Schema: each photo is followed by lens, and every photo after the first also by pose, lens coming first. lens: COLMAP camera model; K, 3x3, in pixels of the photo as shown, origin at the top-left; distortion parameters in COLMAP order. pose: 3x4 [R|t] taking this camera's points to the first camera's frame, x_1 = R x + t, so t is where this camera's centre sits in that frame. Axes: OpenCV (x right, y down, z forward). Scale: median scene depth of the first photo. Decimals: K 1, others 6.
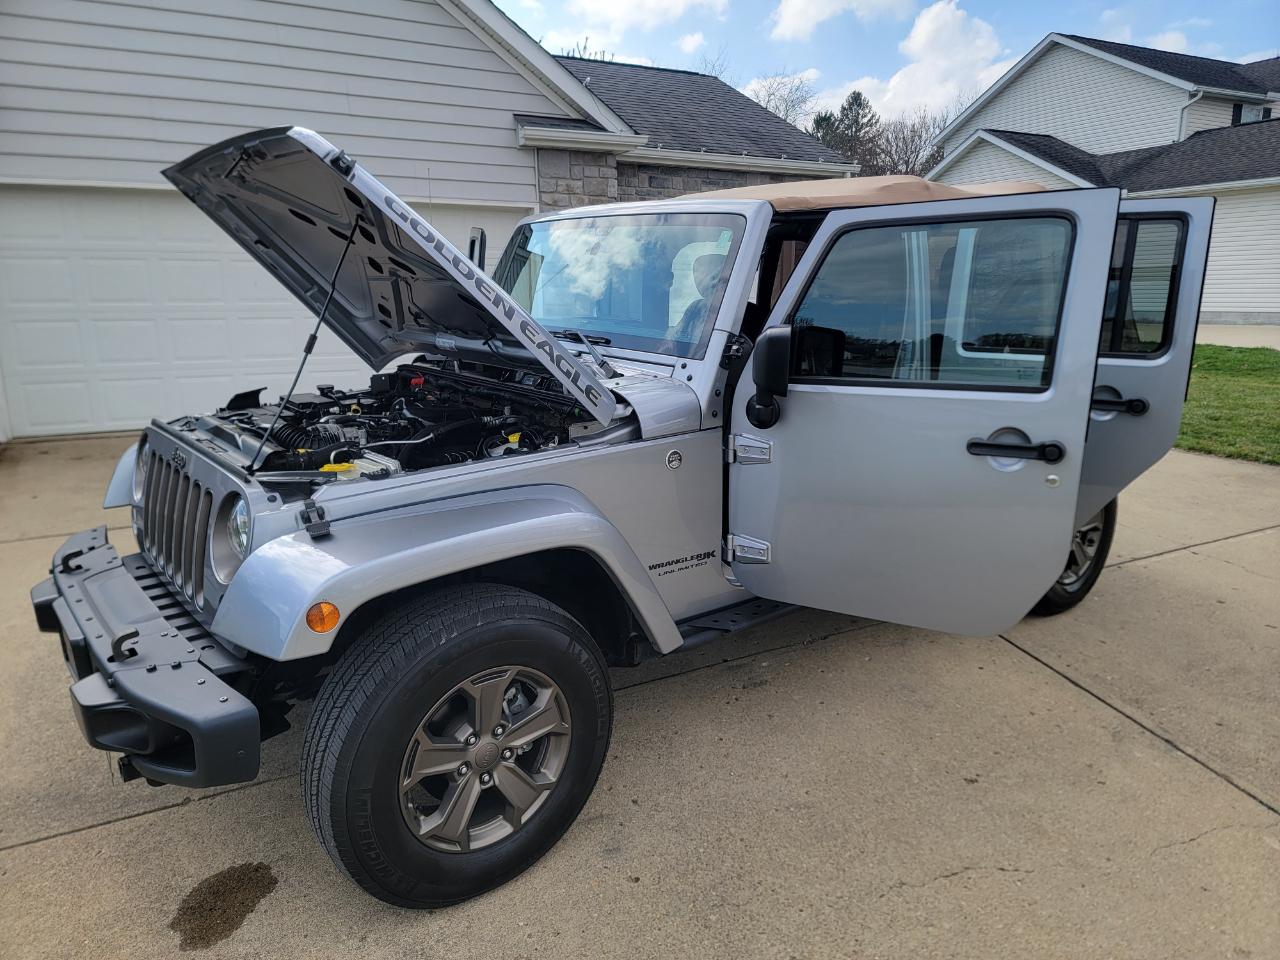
lens RADIAL K [[900.7, 0, 644.2], [0, 900.7, 492.5], [0, 0, 1]] dist [0.078185, -0.067165]
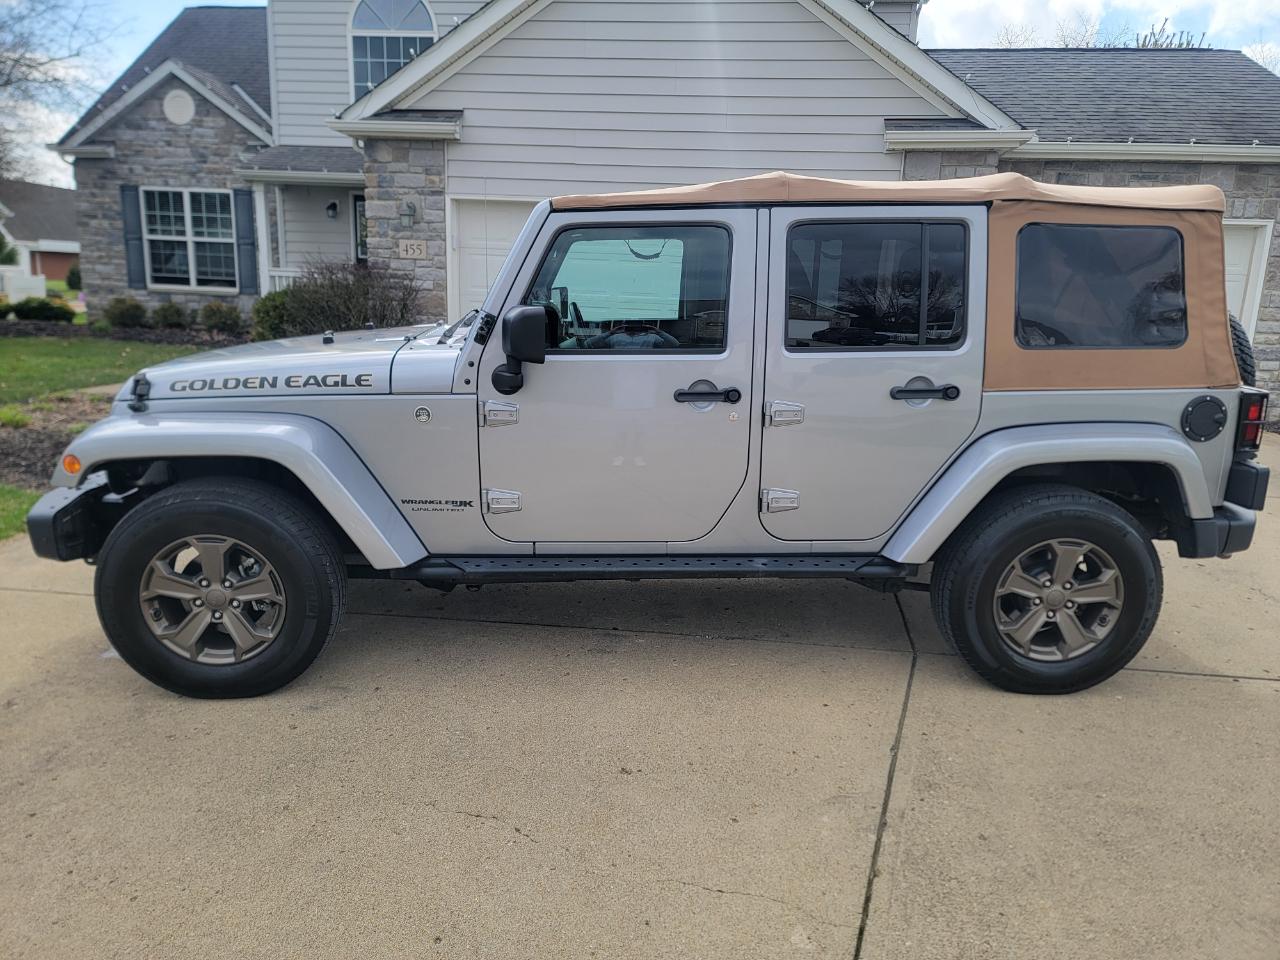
lens RADIAL K [[897.5, 0, 640.0], [0, 897.5, 480.0], [0, 0, 1]] dist [0.077871, -0.065553]
pose [[0.803388, 0.156936, -0.574403, 0.648393], [-0.168797, 0.985096, 0.033056, -0.026134], [0.571030, 0.070401, 0.817905, 0.125875]]
